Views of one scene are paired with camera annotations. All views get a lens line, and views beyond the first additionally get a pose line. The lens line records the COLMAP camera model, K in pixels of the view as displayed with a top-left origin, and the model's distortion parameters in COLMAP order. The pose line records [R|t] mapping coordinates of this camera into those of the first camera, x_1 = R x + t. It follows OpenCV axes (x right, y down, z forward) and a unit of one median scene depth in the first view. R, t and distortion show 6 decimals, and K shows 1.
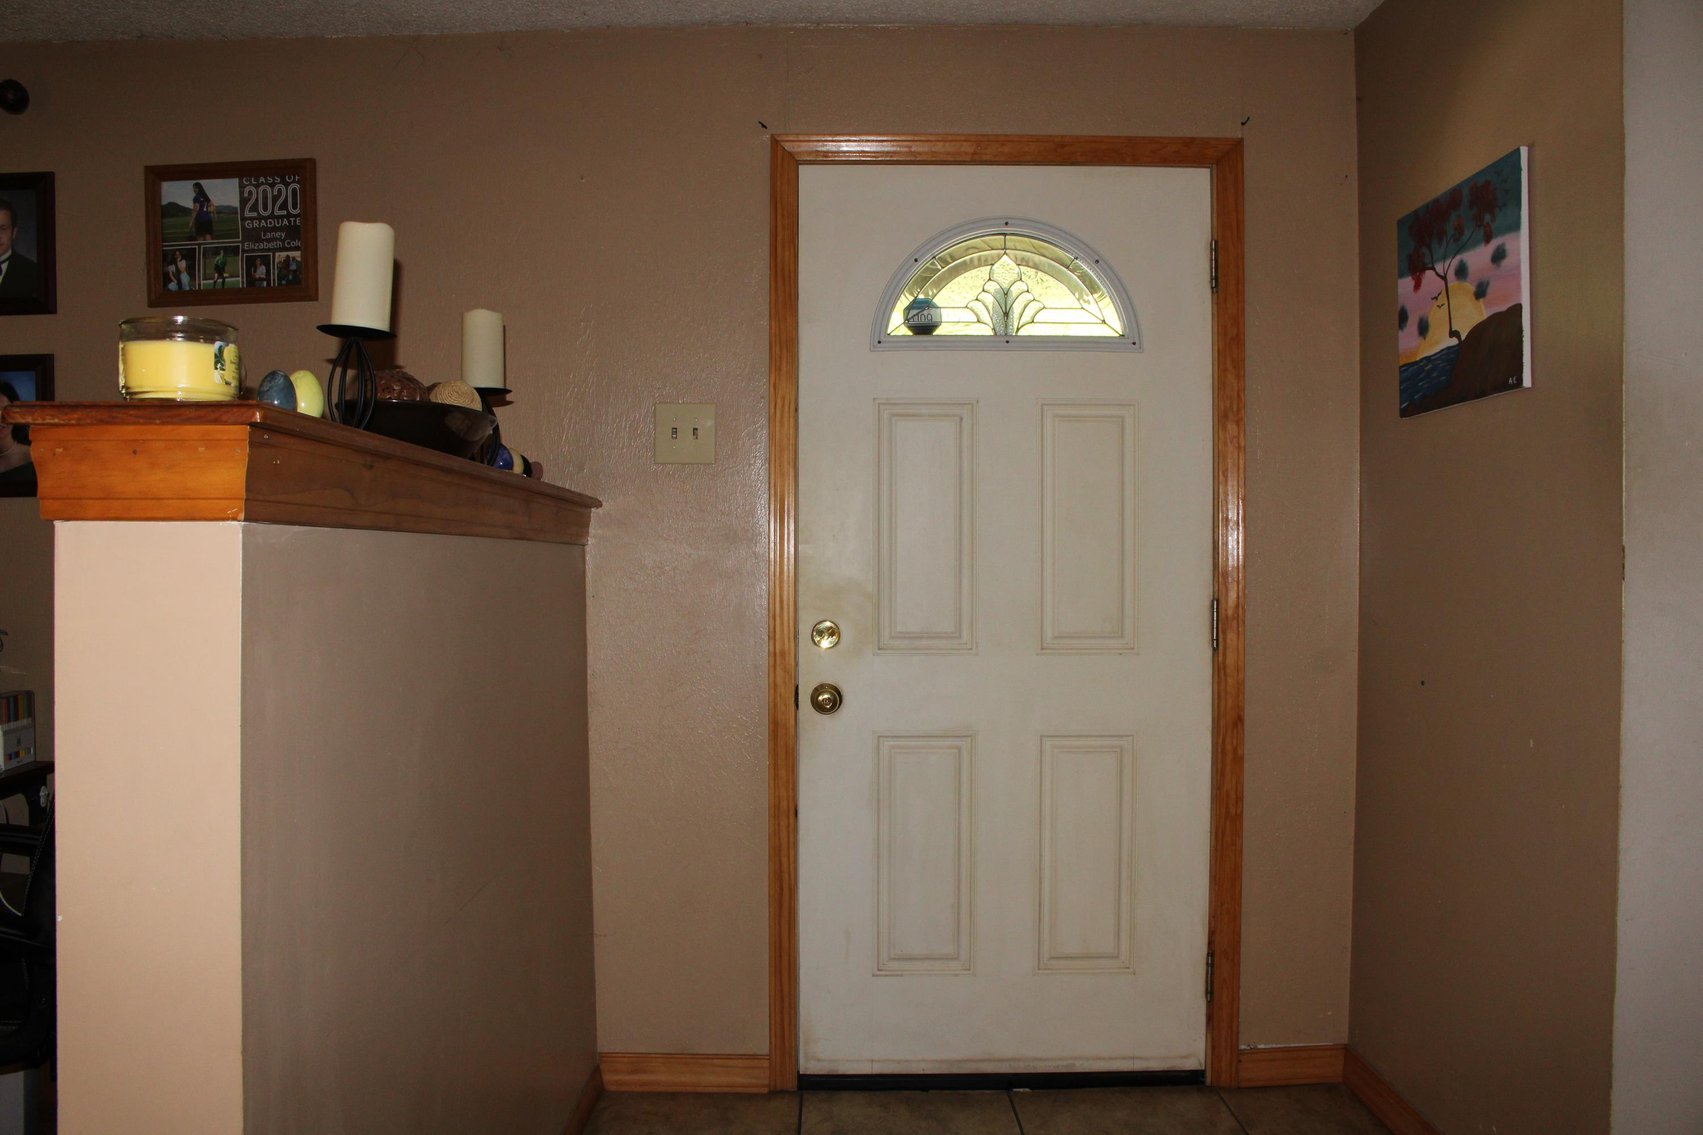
lens RADIAL K [[1401.6, 0, 851.5], [0, 1401.6, 567.5], [0, 0, 1]] dist [-0.168495, 0.143915]
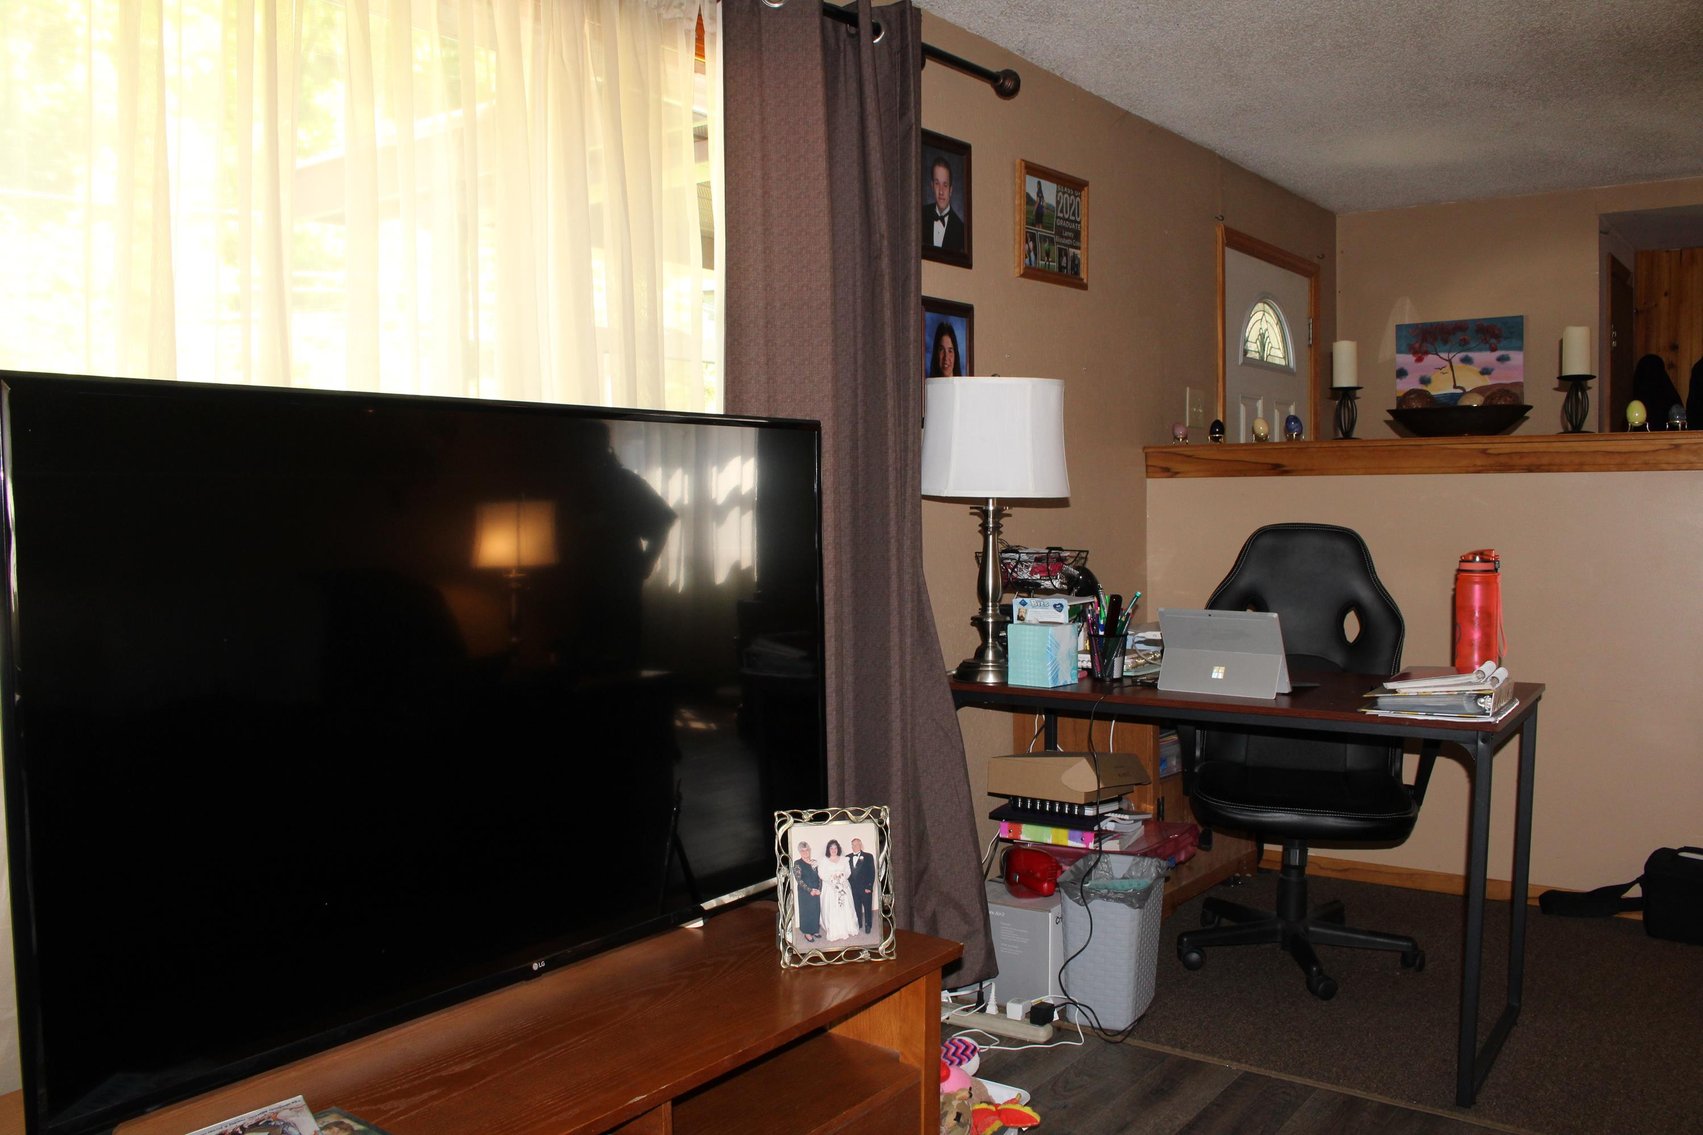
lens RADIAL K [[1401.6, 0, 851.5], [0, 1401.6, 567.5], [0, 0, 1]] dist [-0.168495, 0.143915]
pose [[0.602251, -0.043840, 0.797102, -1.772314], [0.012779, 0.998892, 0.045282, 0.007316], [-0.798204, -0.017085, 0.602145, 0.412867]]
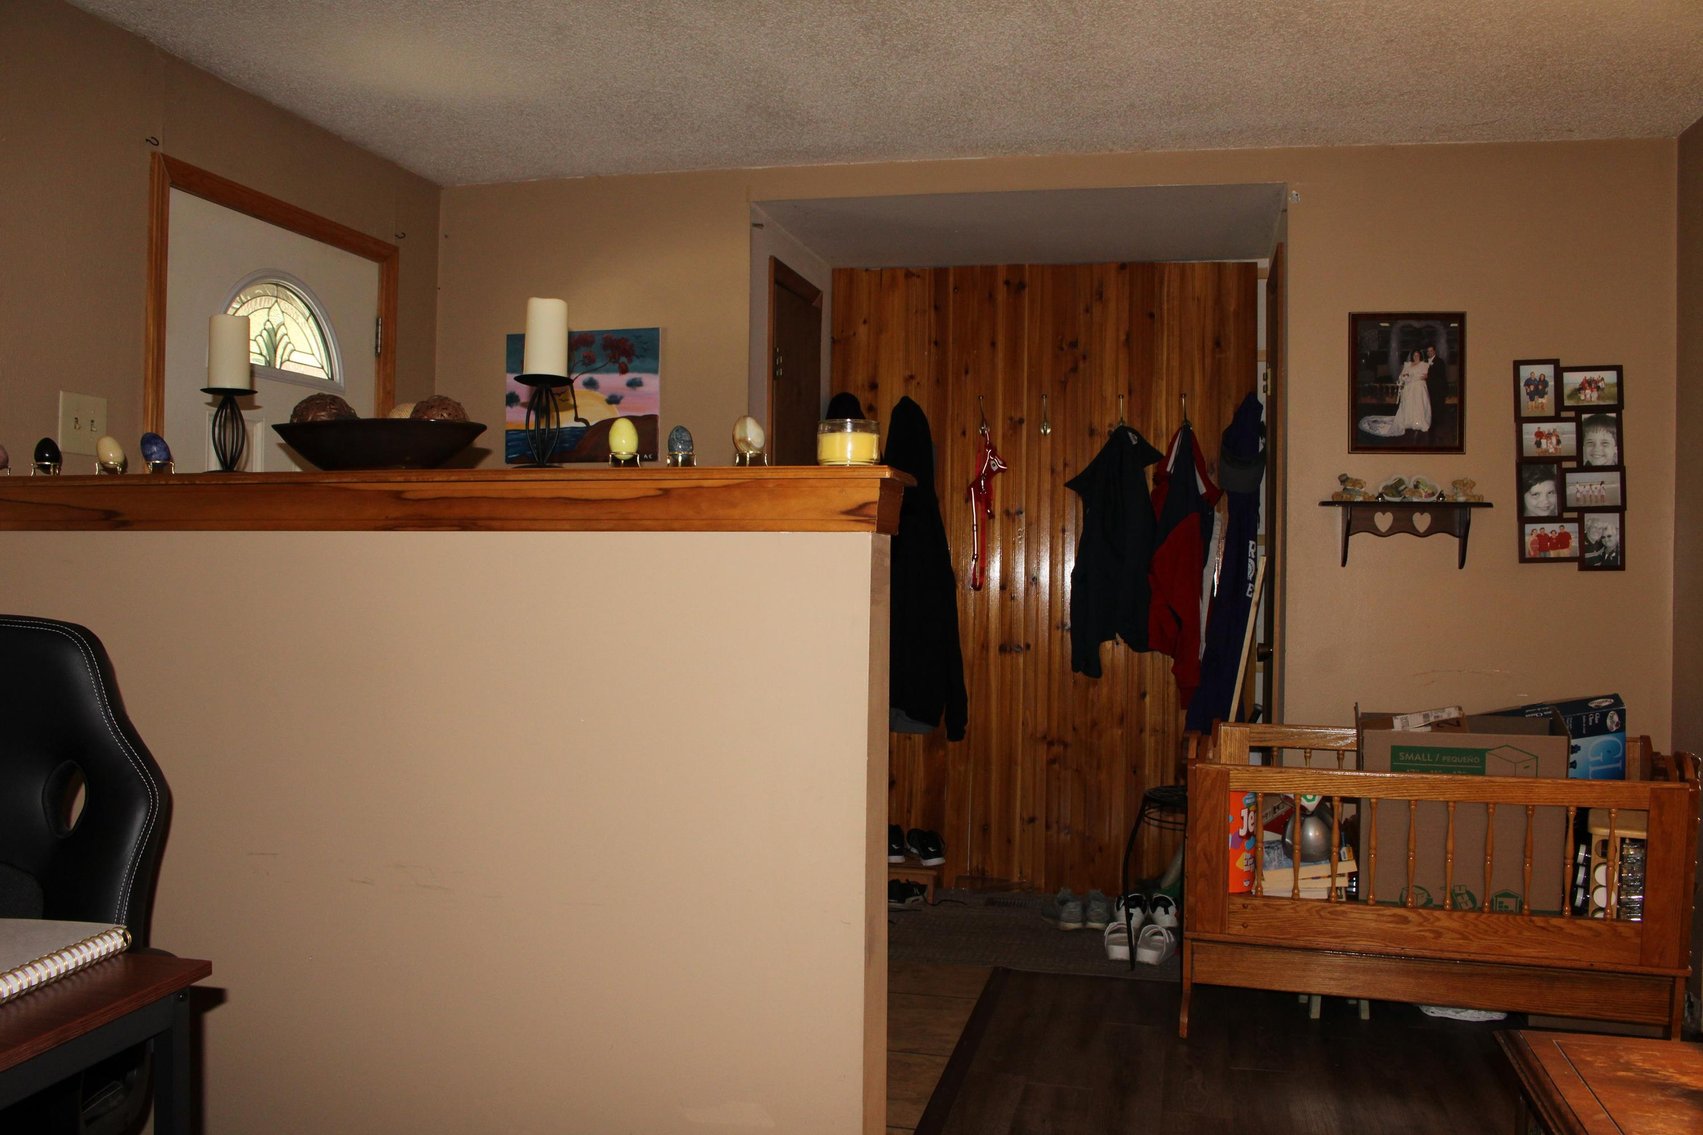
lens RADIAL K [[1401.6, 0, 851.5], [0, 1401.6, 567.5], [0, 0, 1]] dist [-0.168495, 0.143915]
pose [[0.236173, -0.001441, 0.971710, -1.036935], [-0.006500, 0.999974, 0.003063, 0.000785], [-0.971689, -0.007040, 0.236158, 0.252742]]
